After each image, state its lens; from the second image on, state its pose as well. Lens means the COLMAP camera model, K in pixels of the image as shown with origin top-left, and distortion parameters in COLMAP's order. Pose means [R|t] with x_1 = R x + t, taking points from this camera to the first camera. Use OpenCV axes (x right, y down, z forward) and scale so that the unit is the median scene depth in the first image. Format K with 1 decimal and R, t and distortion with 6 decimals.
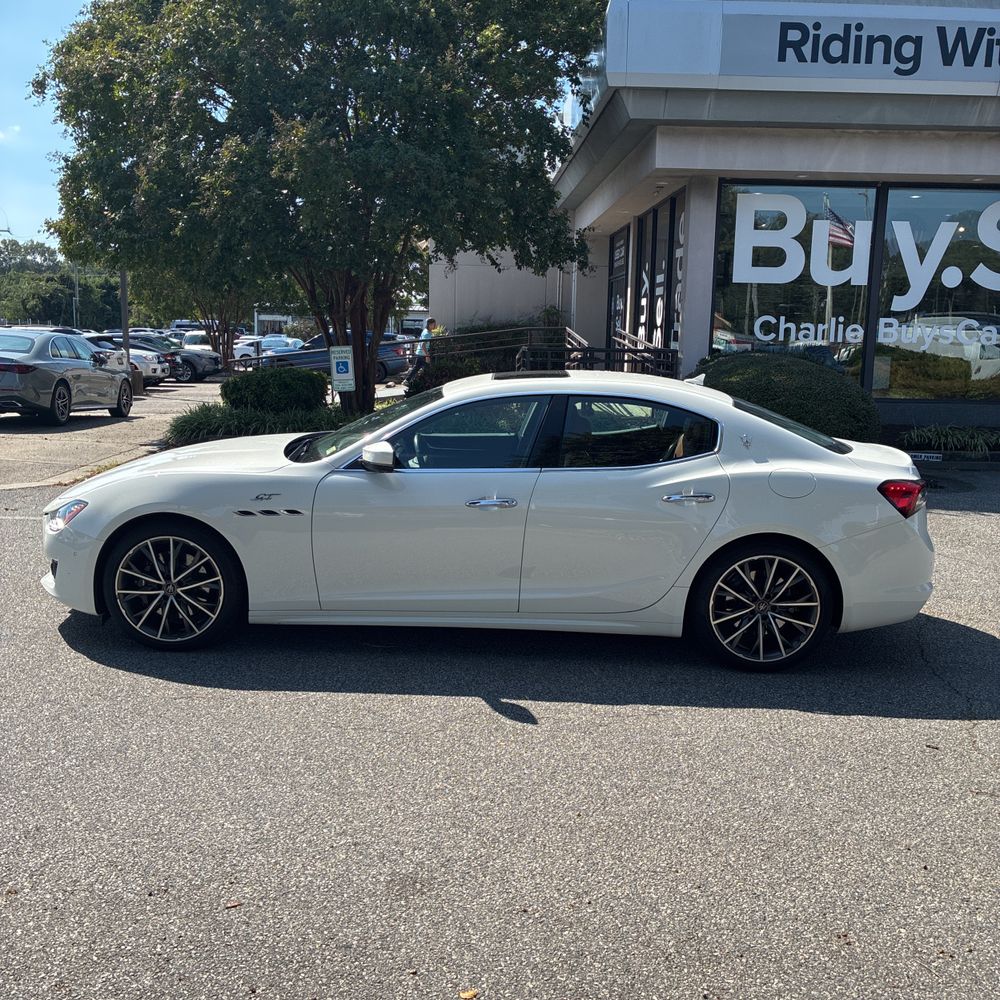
lens RADIAL K [[1010.6, 0, 499.0], [0, 1010.6, 494.4], [0, 0, 1]] dist [0.019739, 0.000000]
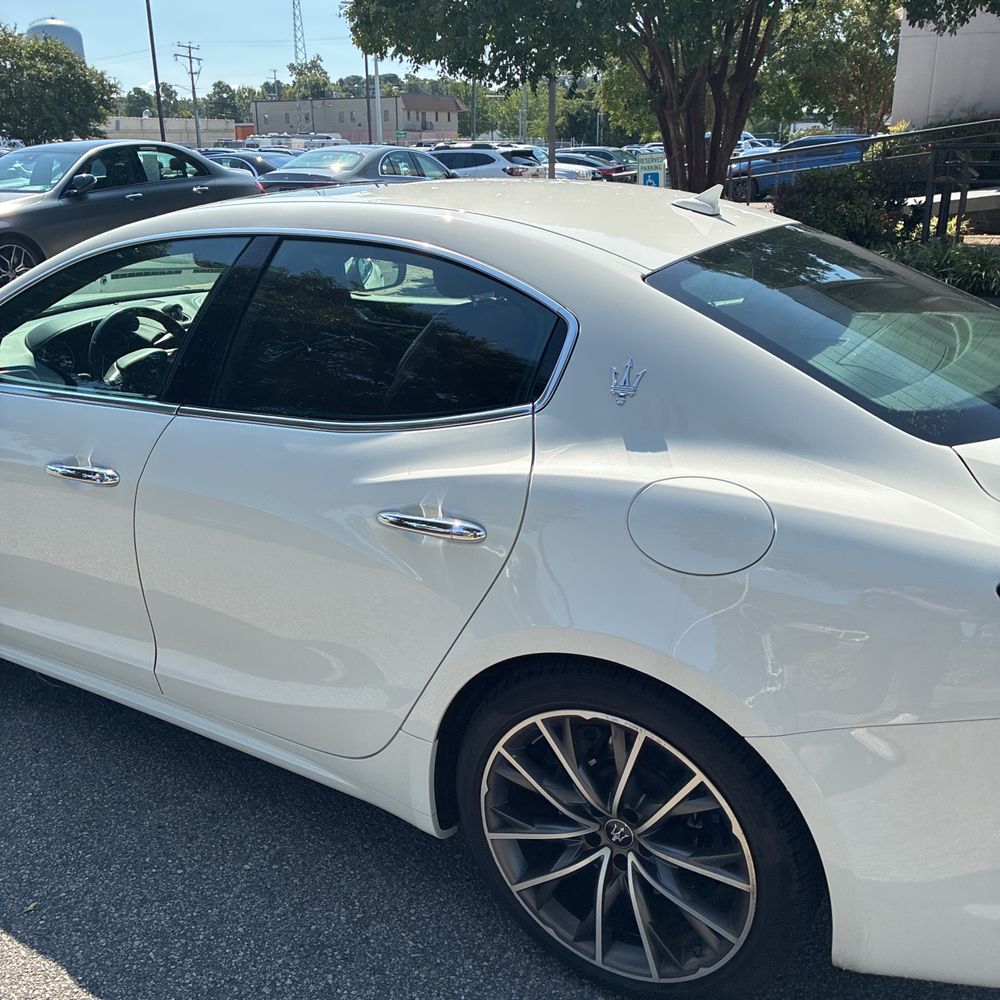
lens RADIAL K [[1010.6, 0, 483.8], [0, 1010.6, 506.0], [0, 0, 1]] dist [0.019739, 0.000000]
pose [[0.861435, 0.142435, -0.487485, 0.379542], [-0.051351, 0.979375, 0.195416, -0.076085], [0.505265, -0.143306, 0.850982, 0.672652]]
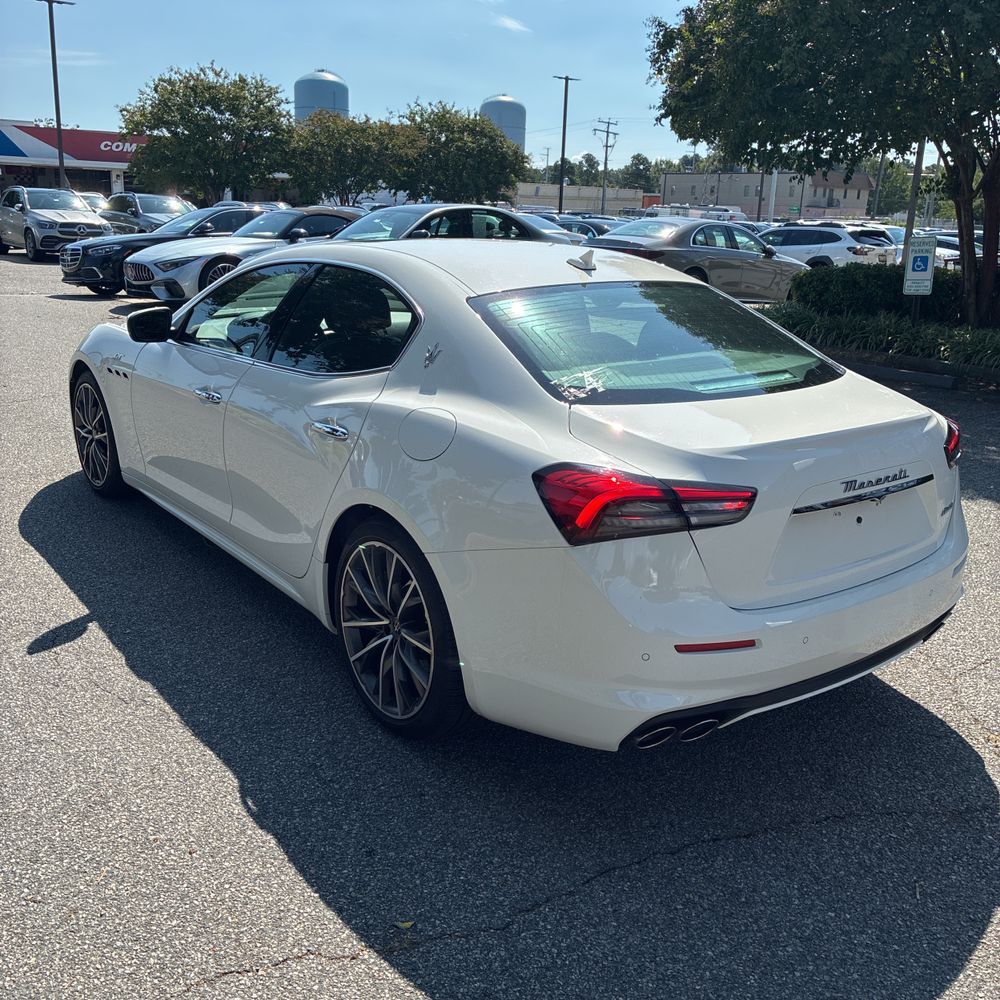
lens RADIAL K [[1010.6, 0, 505.1], [0, 1010.6, 504.5], [0, 0, 1]] dist [0.019739, 0.000000]
pose [[0.623260, 0.220560, -0.750267, 0.739218], [-0.145295, 0.975358, 0.166032, -0.071858], [0.768399, 0.005529, 0.639948, 0.654410]]
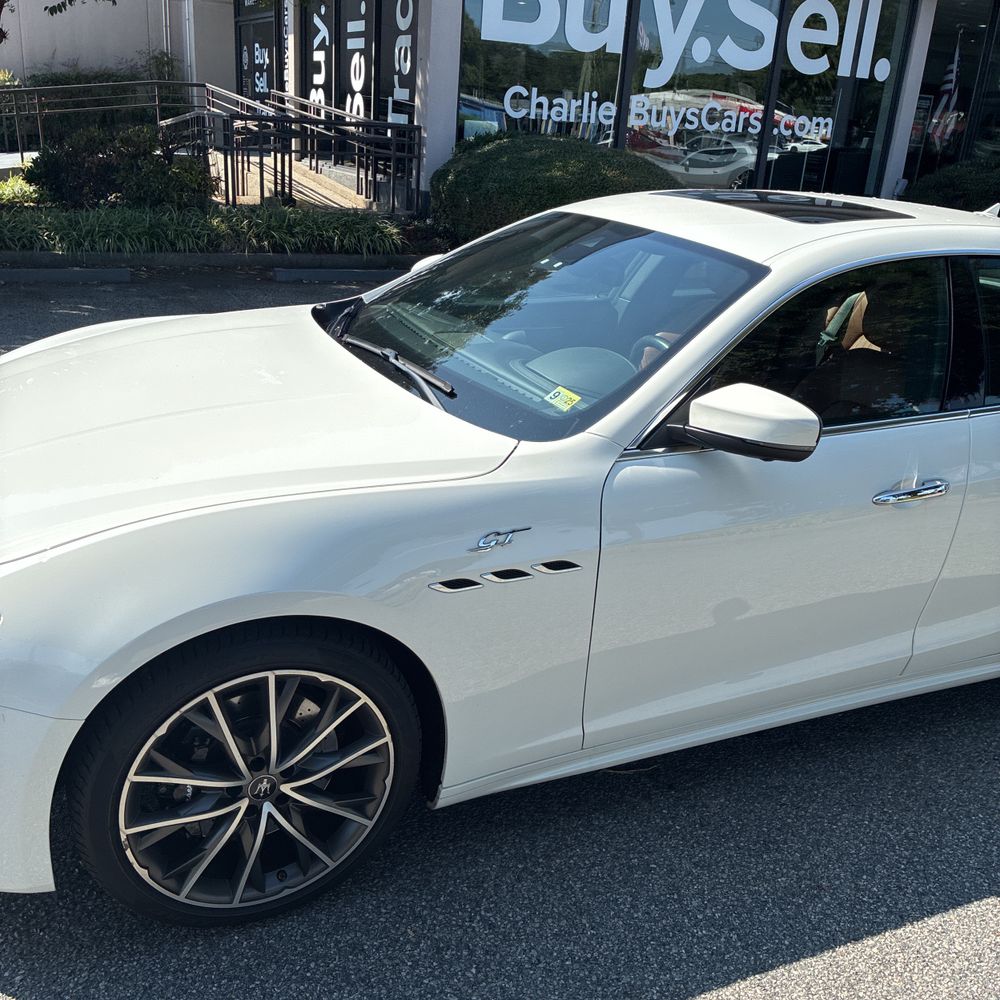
lens RADIAL K [[1010.6, 0, 490.5], [0, 1010.6, 496.8], [0, 0, 1]] dist [0.019739, 0.000000]
pose [[0.900051, -0.118866, 0.419260, -0.395349], [0.024413, 0.974324, 0.223825, -0.103548], [-0.435100, -0.191218, 0.879843, 0.633682]]
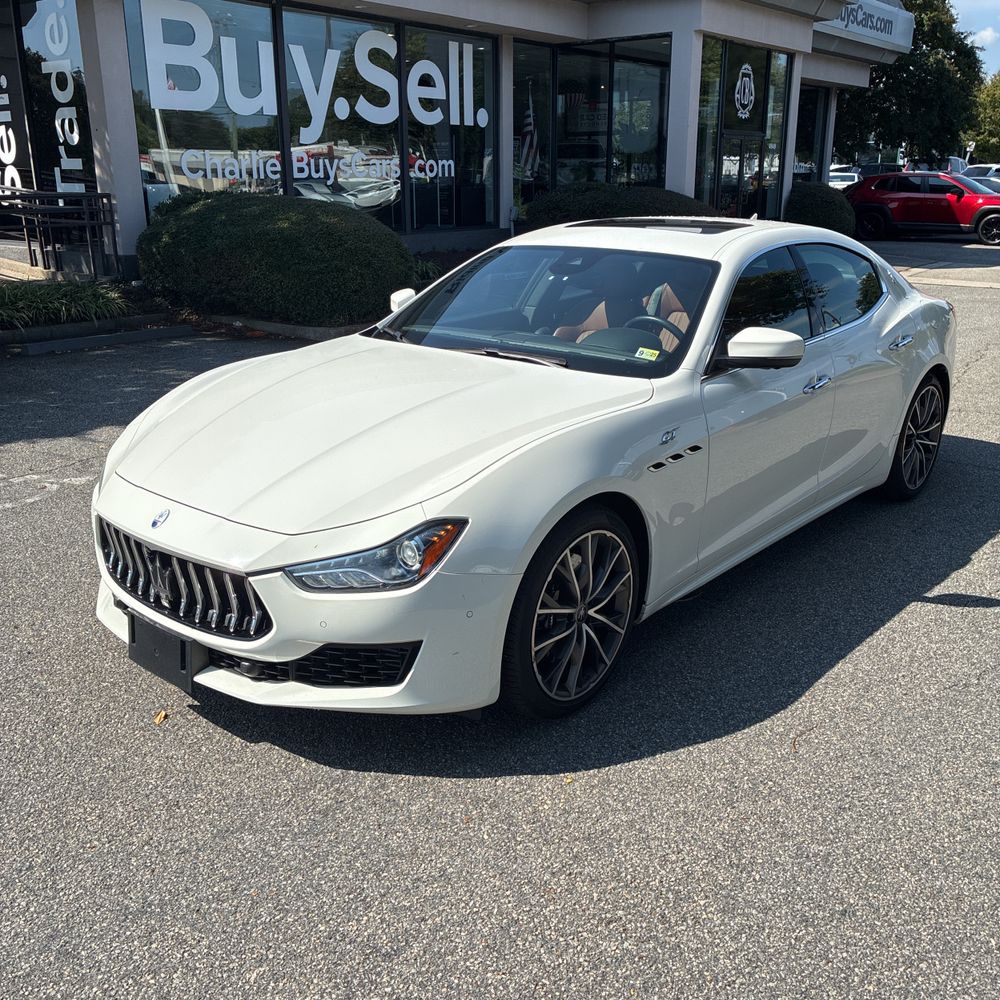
lens RADIAL K [[1010.6, 0, 494.0], [0, 1010.6, 492.6], [0, 0, 1]] dist [0.019739, 0.000000]
pose [[0.638473, -0.253604, 0.726662, -0.785419], [0.140581, 0.966697, 0.213856, -0.118060], [-0.756696, -0.034387, 0.652862, 0.637795]]
